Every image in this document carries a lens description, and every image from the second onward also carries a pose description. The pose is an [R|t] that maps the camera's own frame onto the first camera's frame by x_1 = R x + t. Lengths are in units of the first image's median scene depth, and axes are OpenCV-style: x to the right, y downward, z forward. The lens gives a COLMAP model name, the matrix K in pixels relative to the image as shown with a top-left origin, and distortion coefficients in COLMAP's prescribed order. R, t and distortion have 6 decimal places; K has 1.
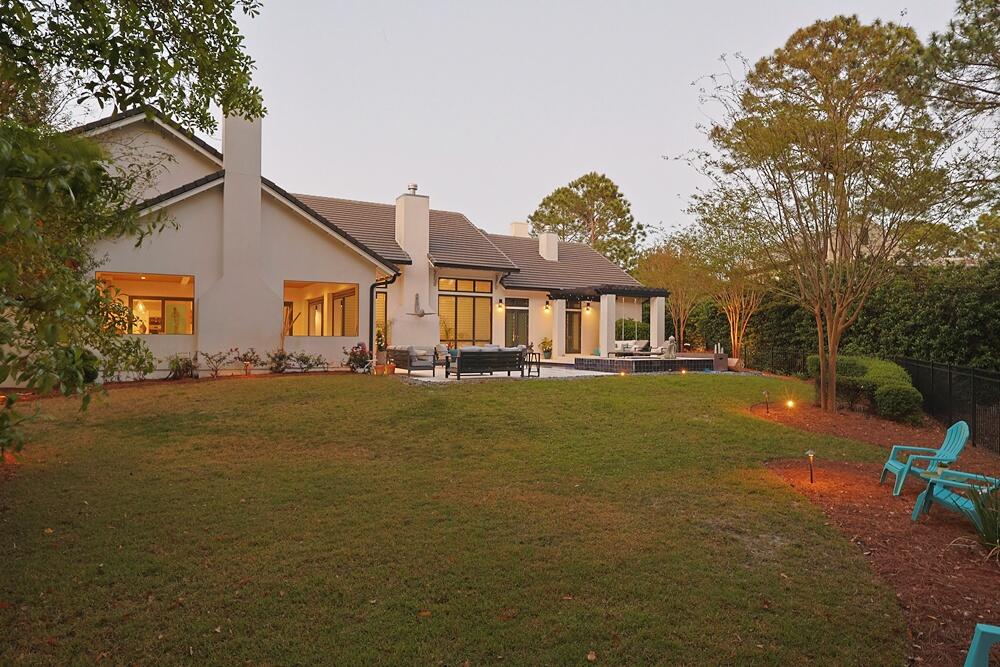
lens RADIAL K [[598.3, 0, 500.0], [0, 598.3, 333.5], [0, 0, 1]] dist [0.001558, 0.000502]
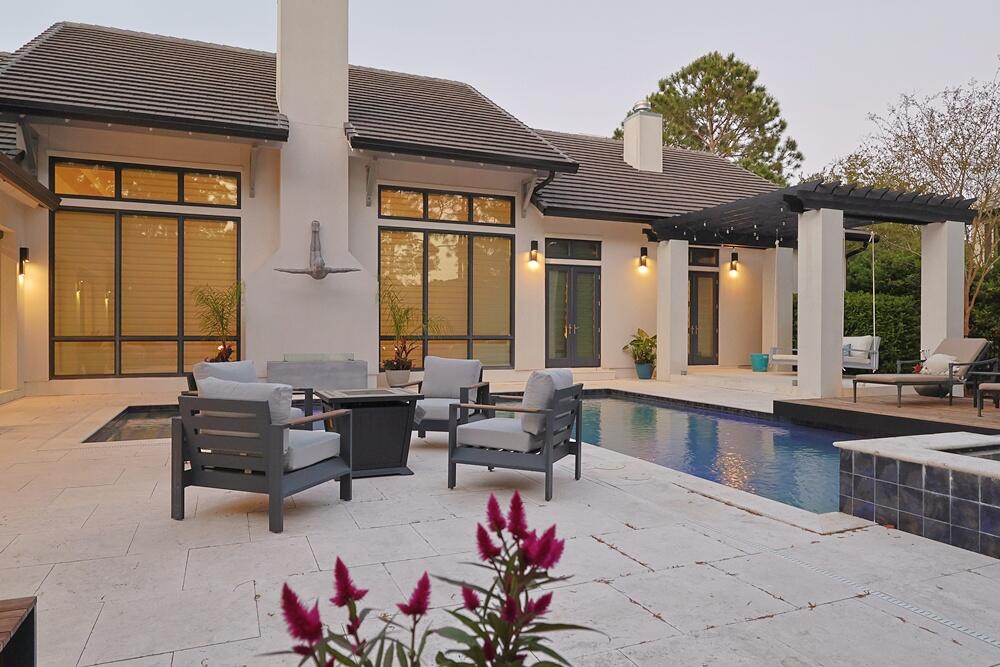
lens RADIAL K [[662.7, 0, 500.0], [0, 662.7, 333.5], [0, 0, 1]] dist [-0.000677, 0.001480]
pose [[0.993529, -0.004435, -0.113490, 0.029078], [0.005834, 0.999911, 0.012001, 0.003141], [0.113426, -0.012586, 0.993467, 0.506132]]
